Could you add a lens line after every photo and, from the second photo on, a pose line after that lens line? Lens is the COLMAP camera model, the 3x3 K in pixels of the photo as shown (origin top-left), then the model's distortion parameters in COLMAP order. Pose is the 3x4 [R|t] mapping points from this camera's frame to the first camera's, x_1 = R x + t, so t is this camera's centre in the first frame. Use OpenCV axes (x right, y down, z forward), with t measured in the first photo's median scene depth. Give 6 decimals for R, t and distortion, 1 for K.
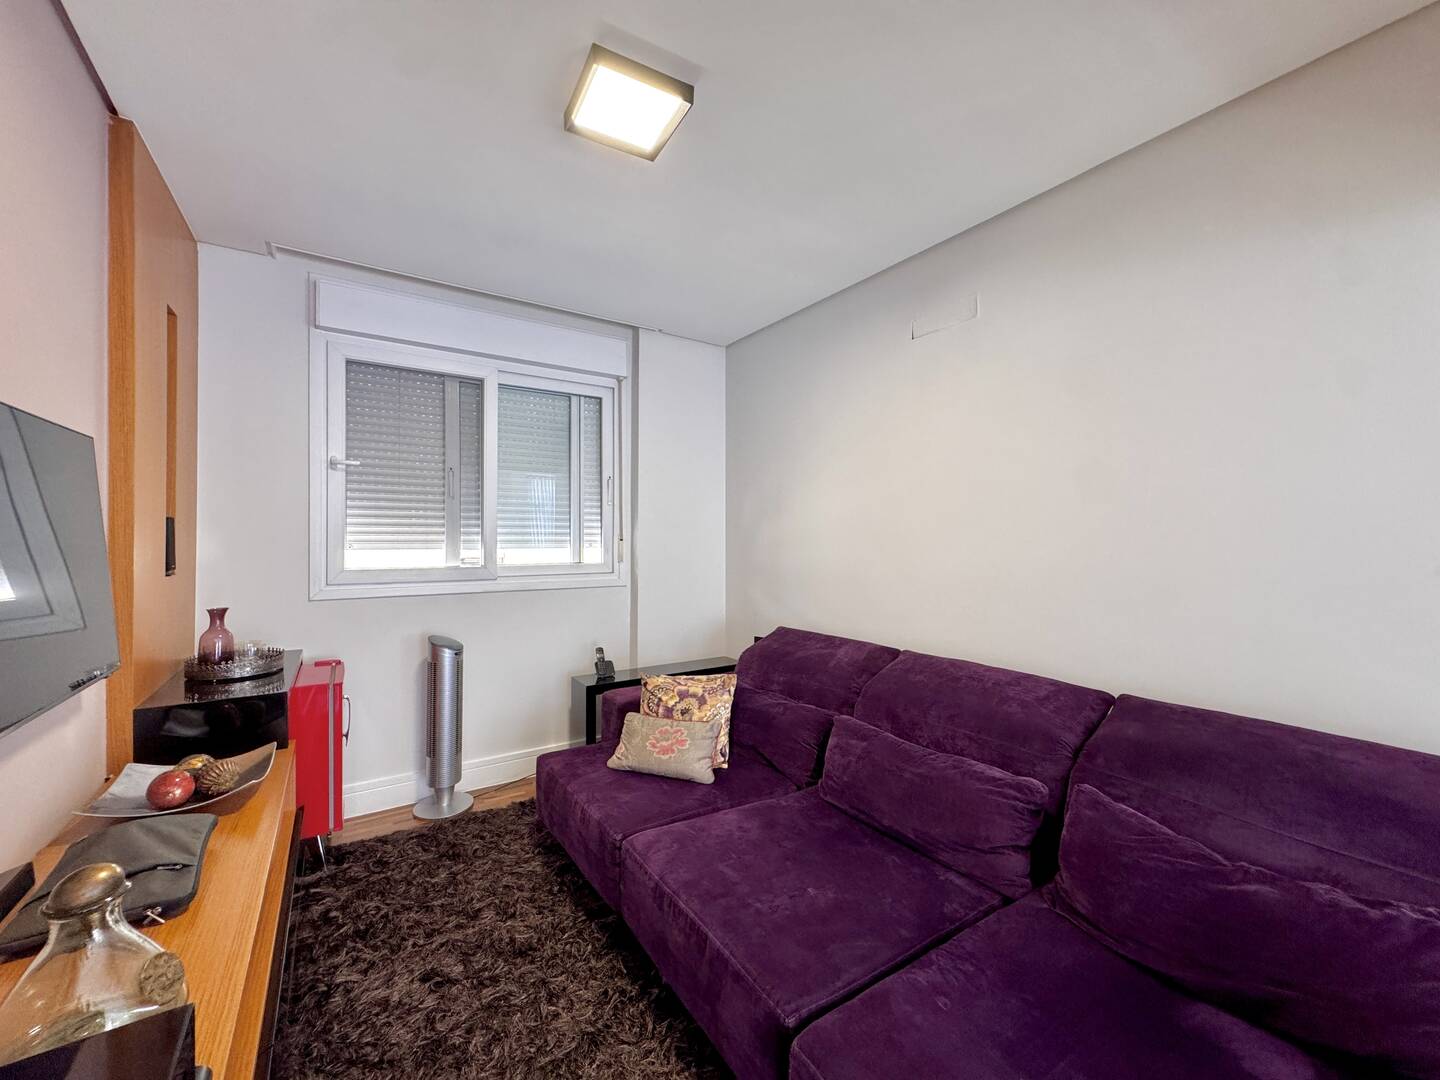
lens RADIAL K [[575.6, 0, 720.9], [0, 575.6, 538.1], [0, 0, 1]] dist [-0.004402, 0.000900]
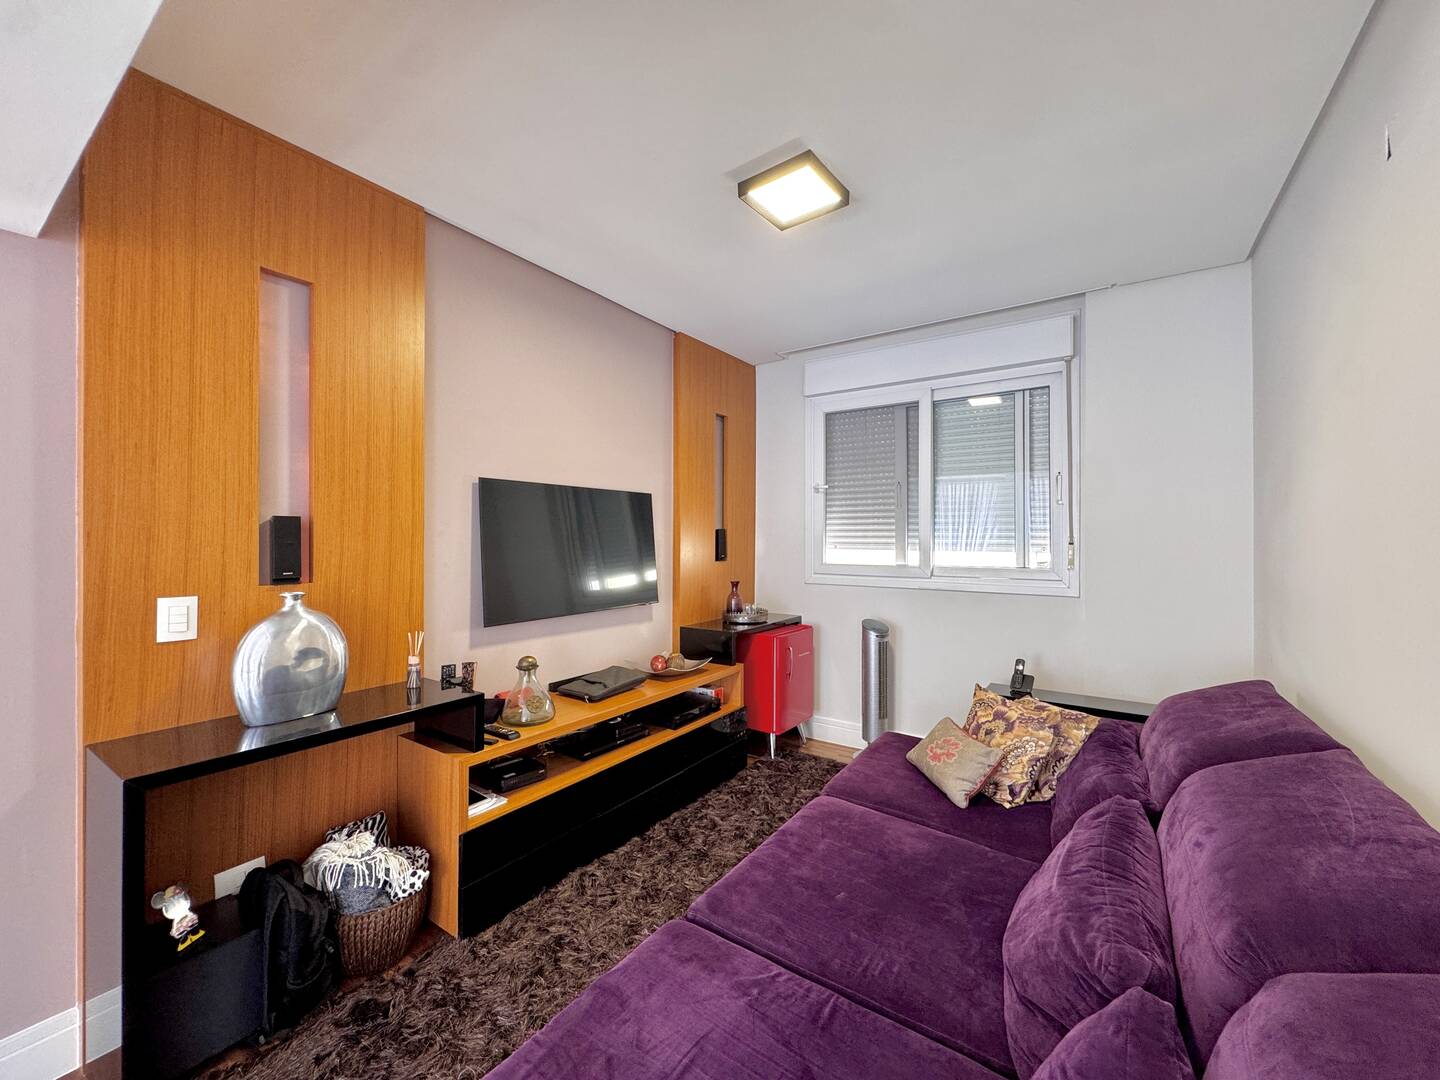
lens RADIAL K [[575.6, 0, 720.0], [0, 575.6, 536.8], [0, 0, 1]] dist [-0.004402, 0.000900]
pose [[0.376100, -0.003231, -0.926573, 0.532587], [-0.002597, 0.999986, -0.004541, -0.002183], [0.926575, 0.004114, 0.376087, 0.225009]]
